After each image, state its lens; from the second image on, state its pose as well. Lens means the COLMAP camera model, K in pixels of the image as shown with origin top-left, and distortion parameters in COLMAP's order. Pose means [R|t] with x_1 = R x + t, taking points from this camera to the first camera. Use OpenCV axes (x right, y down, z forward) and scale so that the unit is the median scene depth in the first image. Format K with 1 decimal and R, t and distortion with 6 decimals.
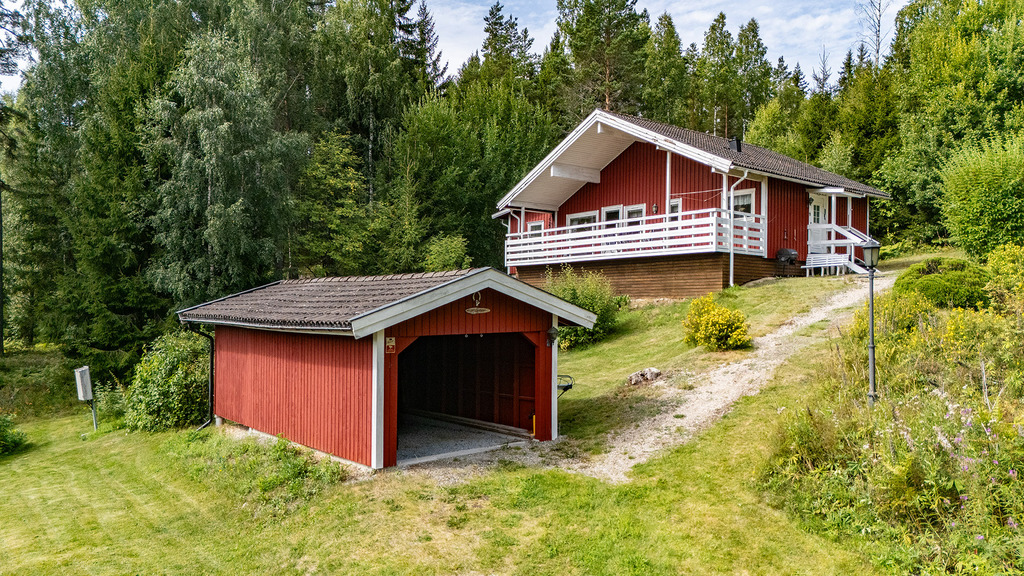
lens RADIAL K [[754.7, 0, 515.9], [0, 754.7, 312.2], [0, 0, 1]] dist [0.039772, -0.038702]
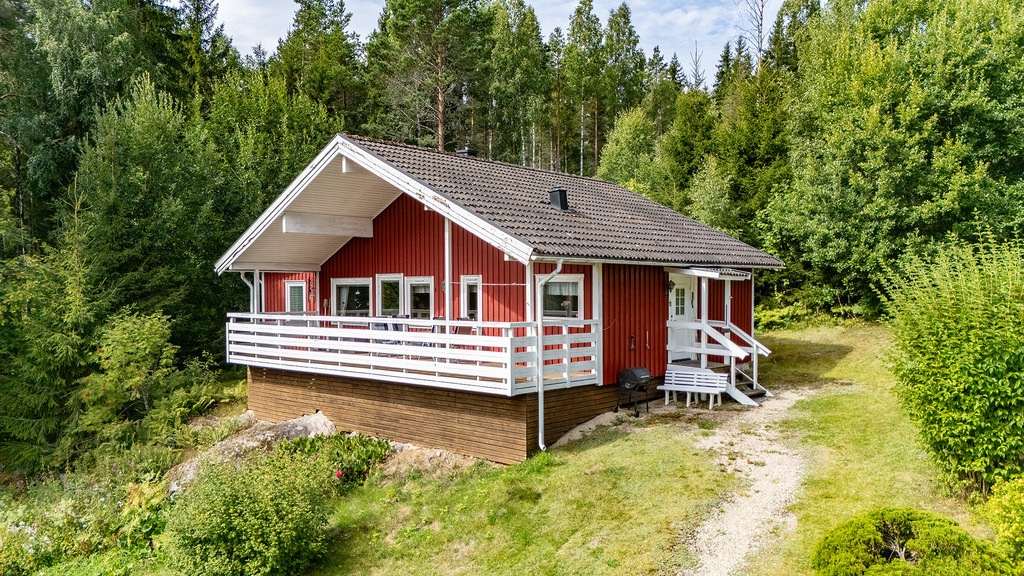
lens RADIAL K [[773.8, 0, 508.3], [0, 773.8, 300.9], [0, 0, 1]] dist [0.030806, -0.001868]
pose [[0.990555, -0.005259, 0.137018, 0.132197], [0.004337, 0.999966, 0.007023, -0.115974], [-0.137050, -0.006362, 0.990544, 0.299976]]
